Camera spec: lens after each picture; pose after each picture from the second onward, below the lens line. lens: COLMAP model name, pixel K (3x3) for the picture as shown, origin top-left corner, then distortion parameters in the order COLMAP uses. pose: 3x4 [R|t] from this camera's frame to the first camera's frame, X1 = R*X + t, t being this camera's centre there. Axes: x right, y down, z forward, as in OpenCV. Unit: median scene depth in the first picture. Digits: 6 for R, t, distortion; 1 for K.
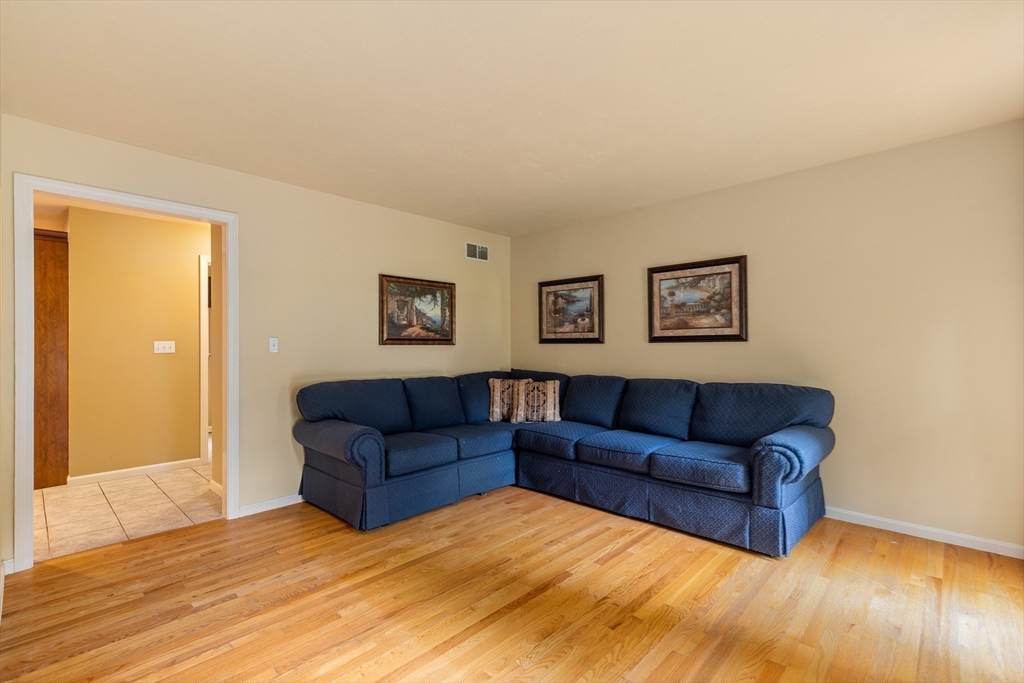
lens RADIAL K [[467.1, 0, 514.3], [0, 467.1, 342.5], [0, 0, 1]] dist [0.002540, 0.001887]
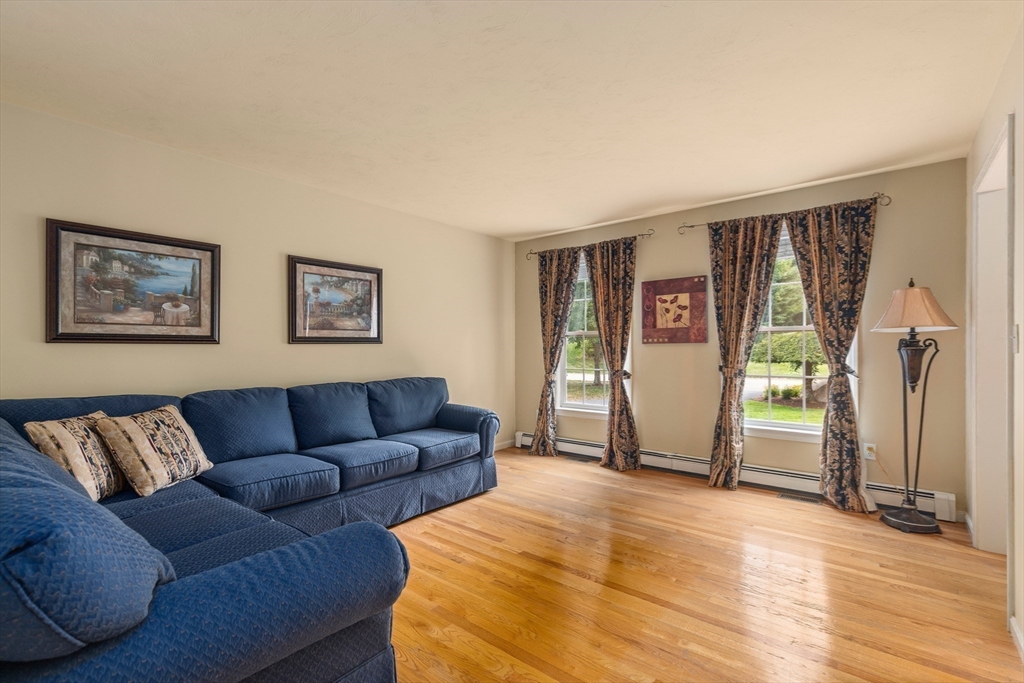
lens RADIAL K [[467.1, 0, 515.4], [0, 467.1, 345.1], [0, 0, 1]] dist [0.002540, 0.001887]
pose [[-0.091336, 0.008369, 0.995785, -0.607023], [-0.004235, 0.999952, -0.008792, 0.008930], [-0.995811, -0.005020, -0.091296, 0.691057]]
